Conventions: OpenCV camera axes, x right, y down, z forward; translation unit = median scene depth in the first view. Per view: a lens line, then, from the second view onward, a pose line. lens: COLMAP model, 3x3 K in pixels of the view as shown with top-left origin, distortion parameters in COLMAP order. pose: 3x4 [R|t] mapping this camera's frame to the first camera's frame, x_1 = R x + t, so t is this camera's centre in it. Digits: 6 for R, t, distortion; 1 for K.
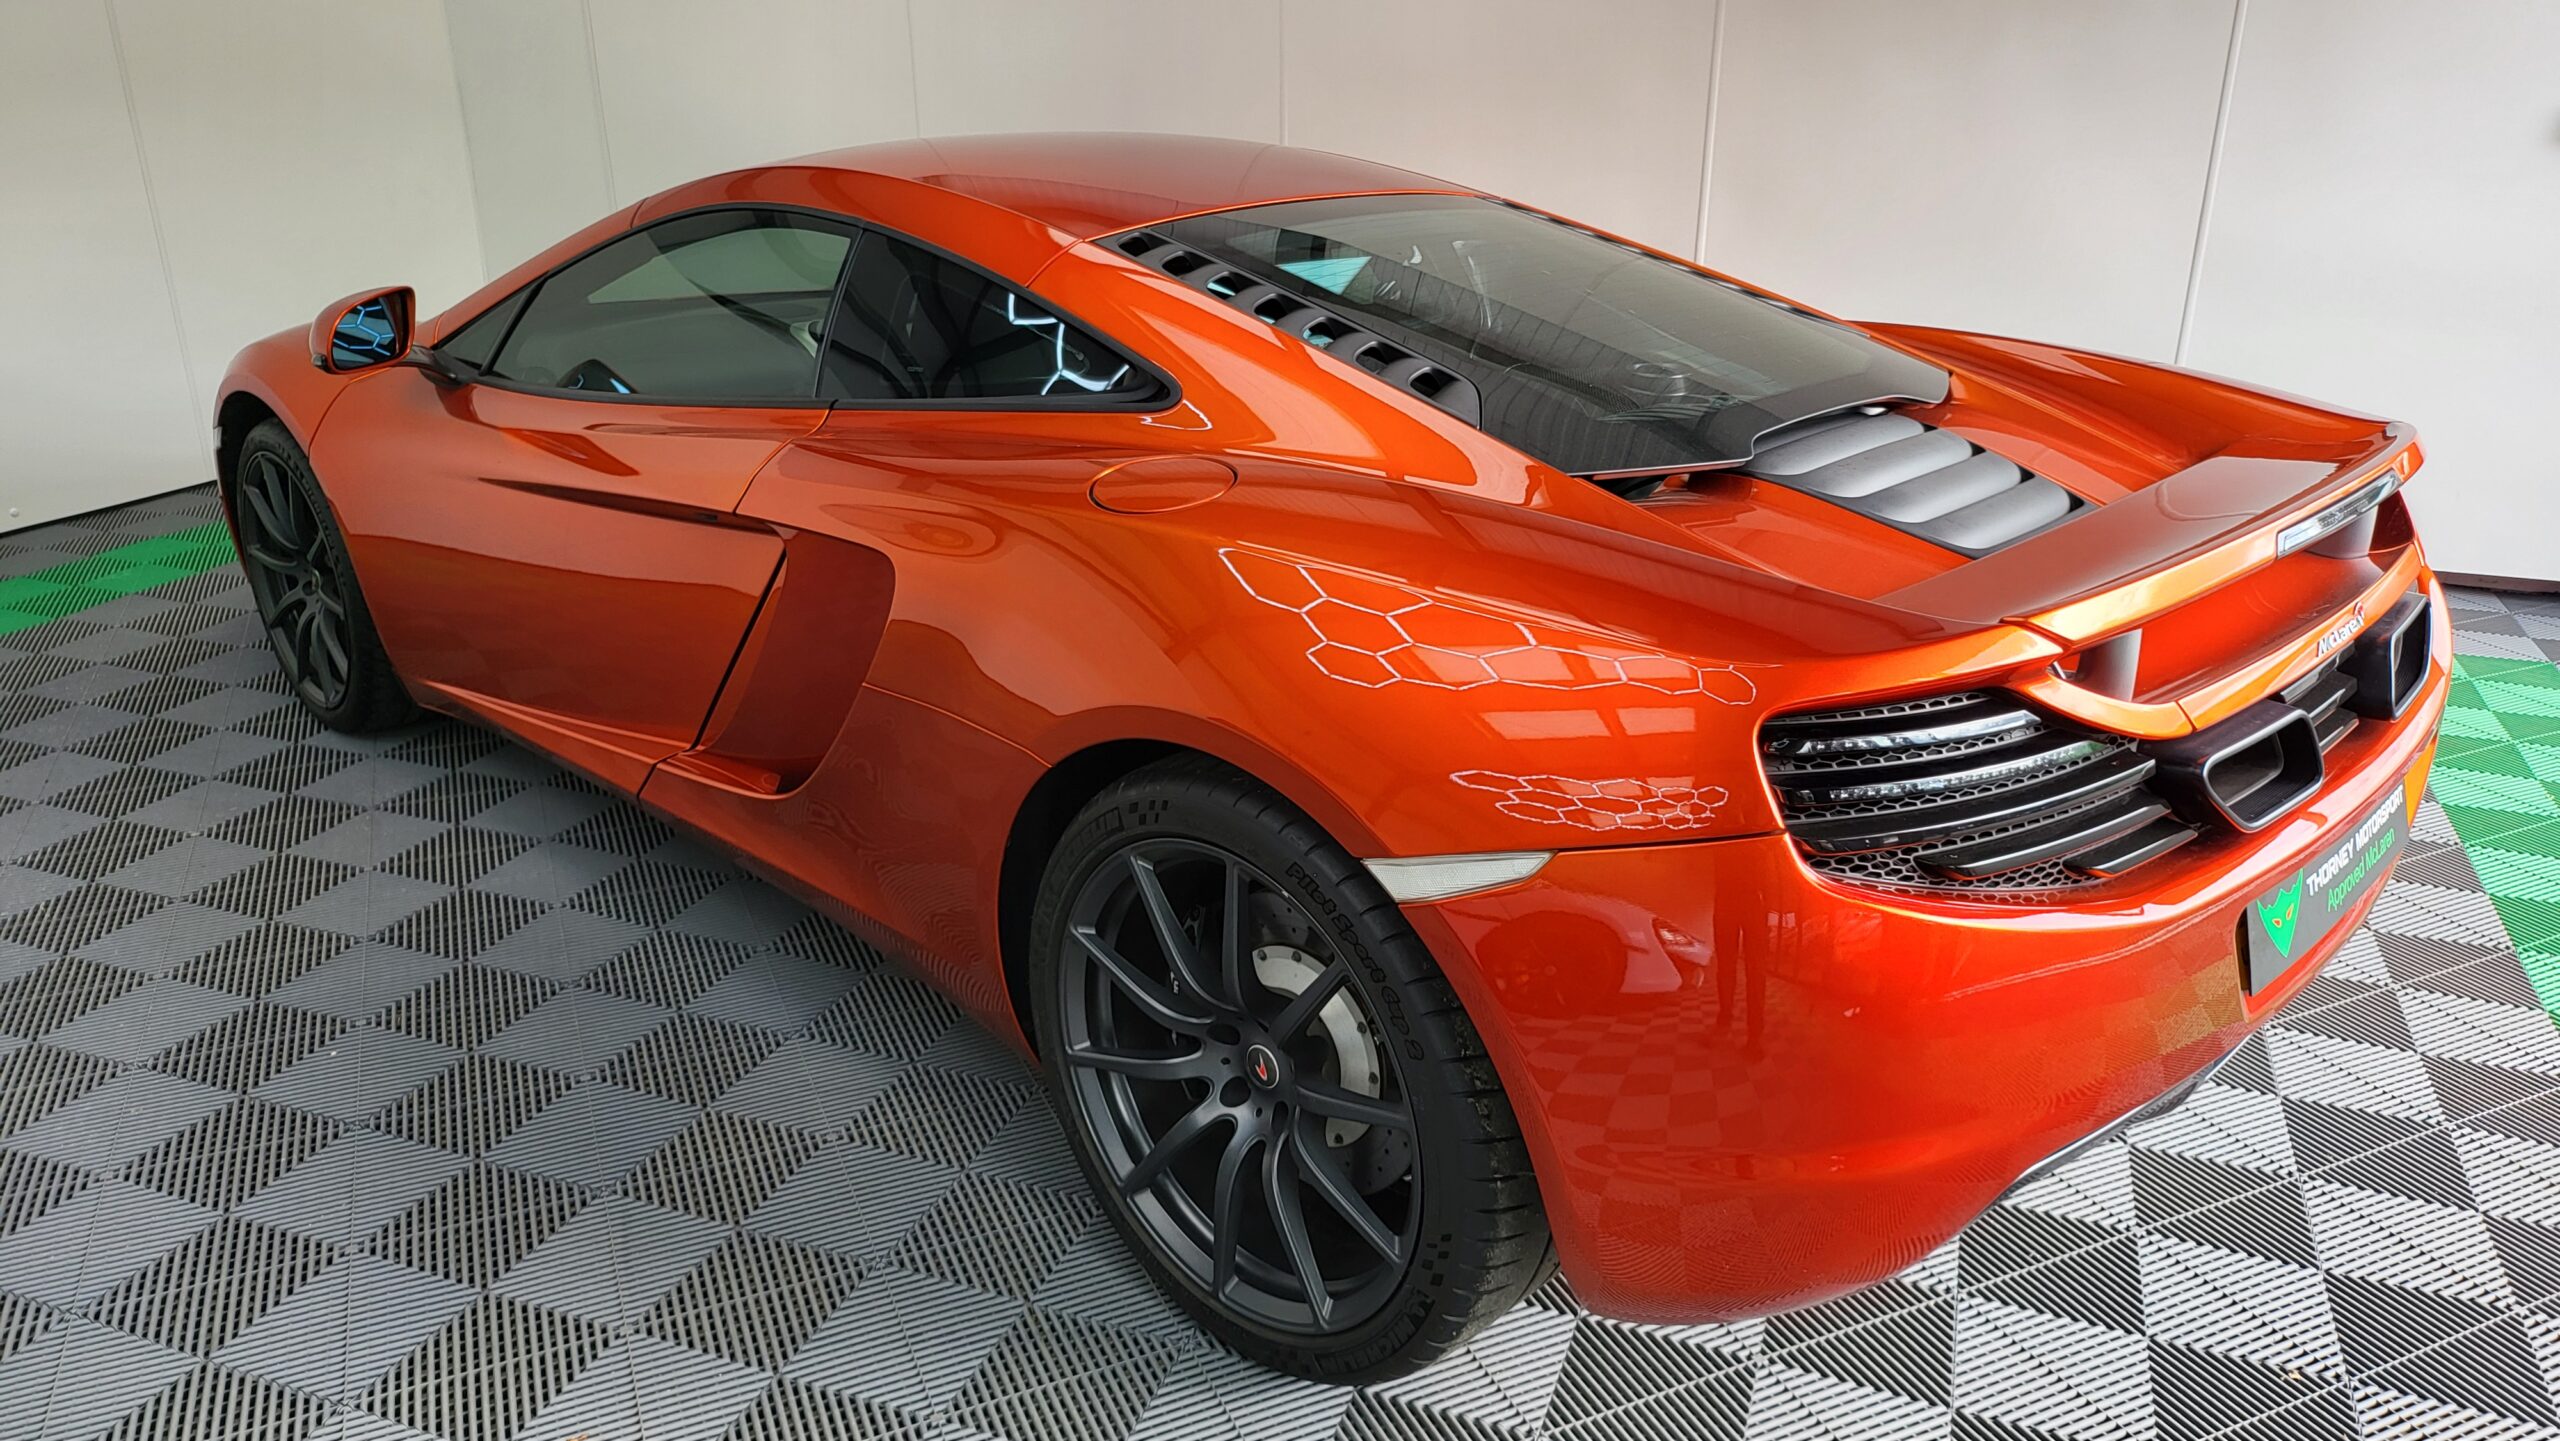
lens RADIAL K [[1808.6, 0, 1302.5], [0, 1808.6, 738.0], [0, 0, 1]] dist [0.046550, -0.051298]
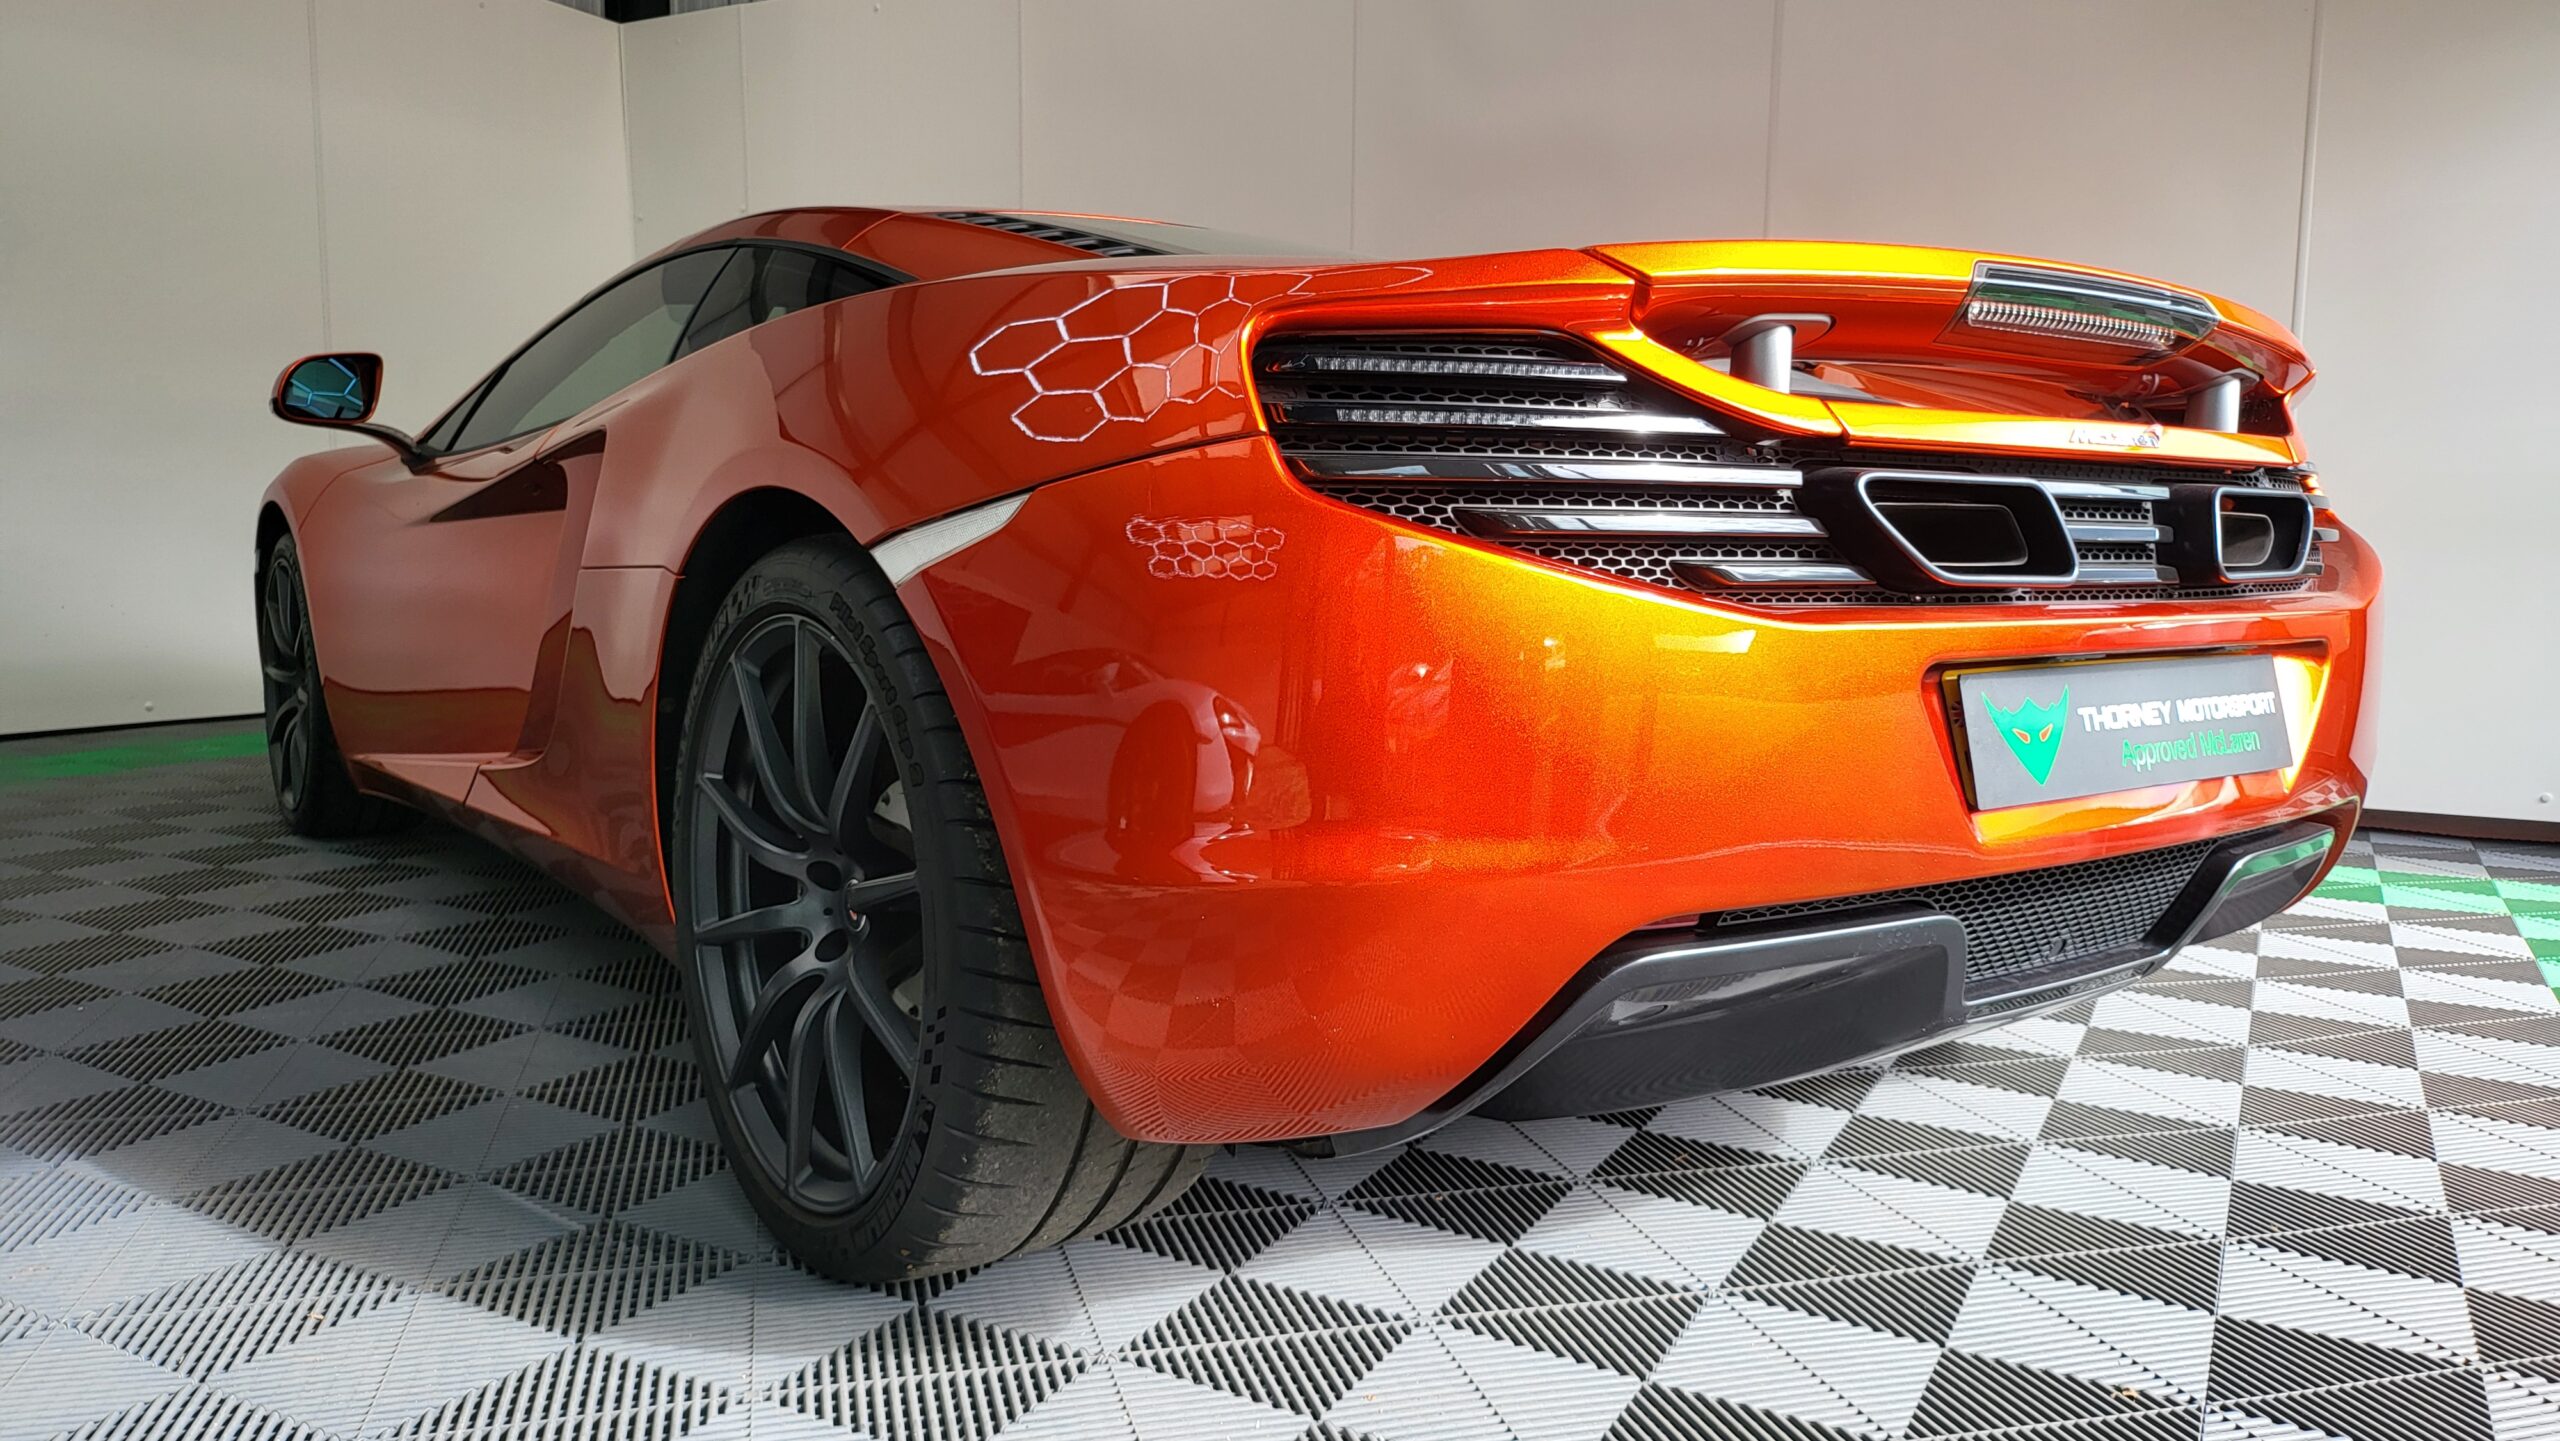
lens RADIAL K [[1808.6, 0, 1271.3], [0, 1808.6, 713.9], [0, 0, 1]] dist [0.046550, -0.051298]
pose [[0.987937, 0.030874, -0.151750, 0.295726], [-0.069221, 0.964620, -0.254397, 0.290577], [0.138526, 0.261832, 0.955120, 0.162327]]
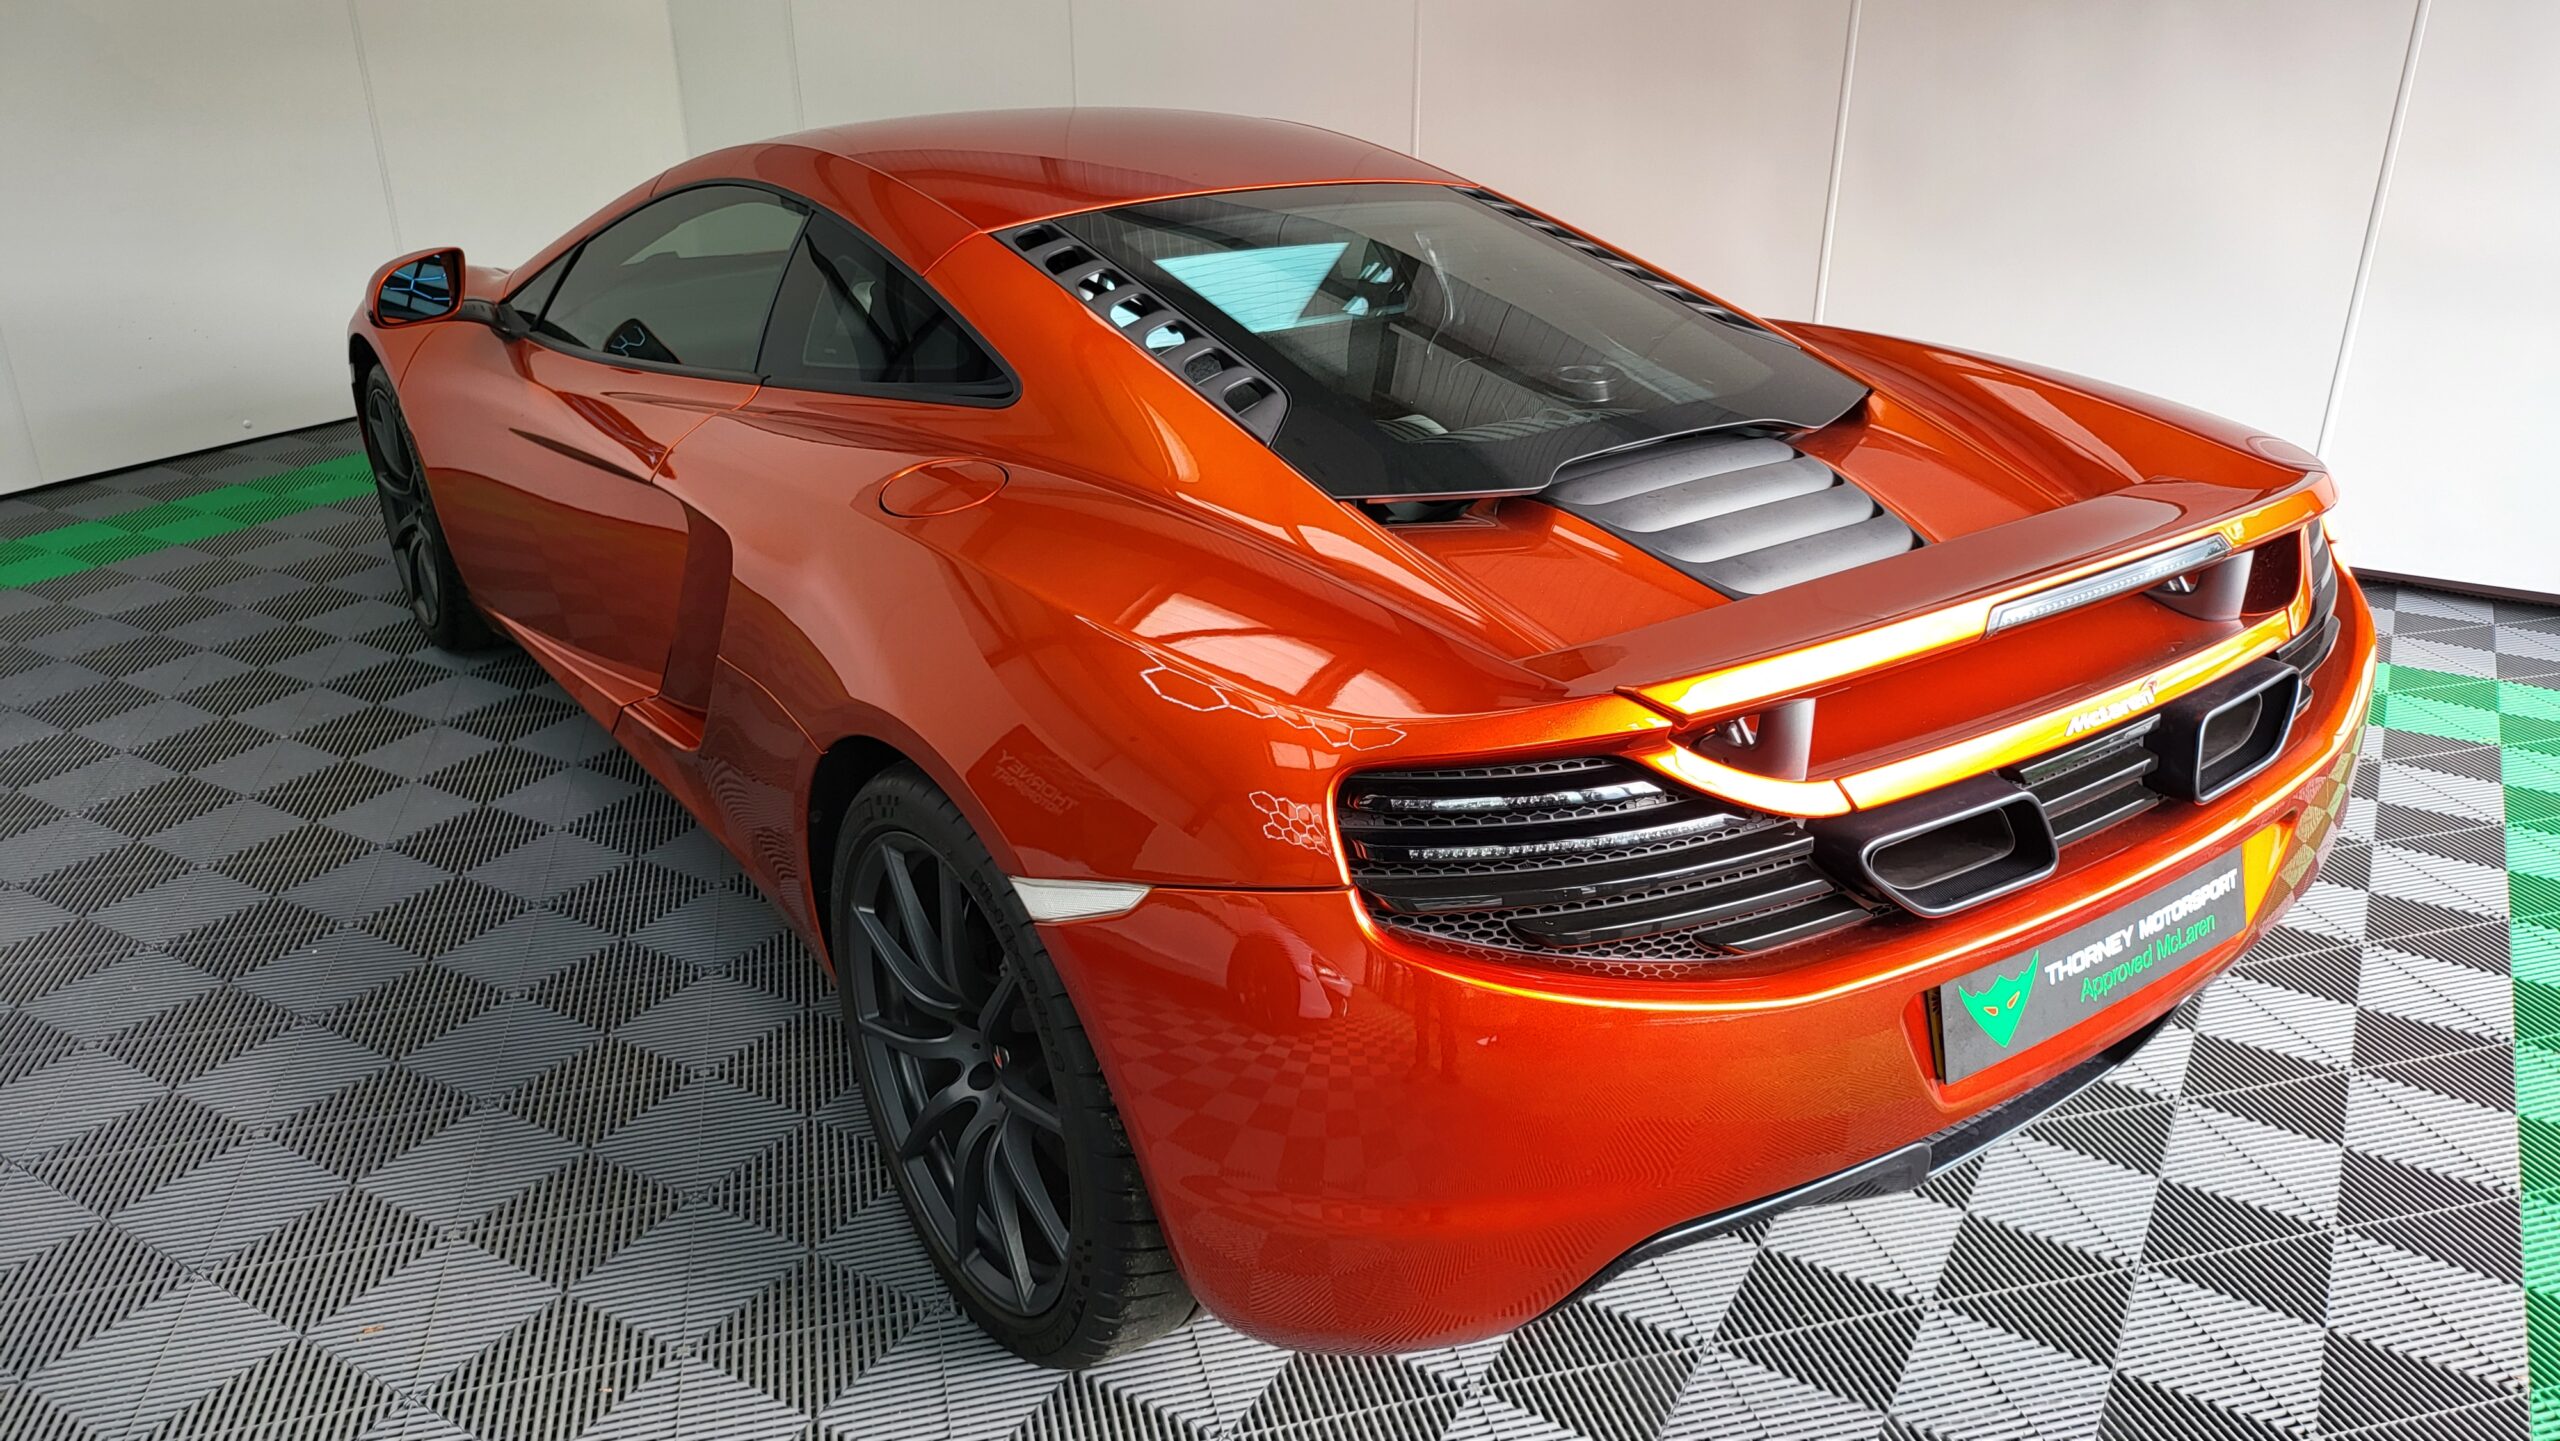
lens RADIAL K [[1808.6, 0, 1287.7], [0, 1808.6, 740.4], [0, 0, 1]] dist [0.046550, -0.051298]
pose [[0.984775, 0.068982, -0.159560, 0.284073], [-0.062779, 0.997074, 0.043604, -0.052701], [0.162101, -0.032923, 0.986225, 0.006573]]
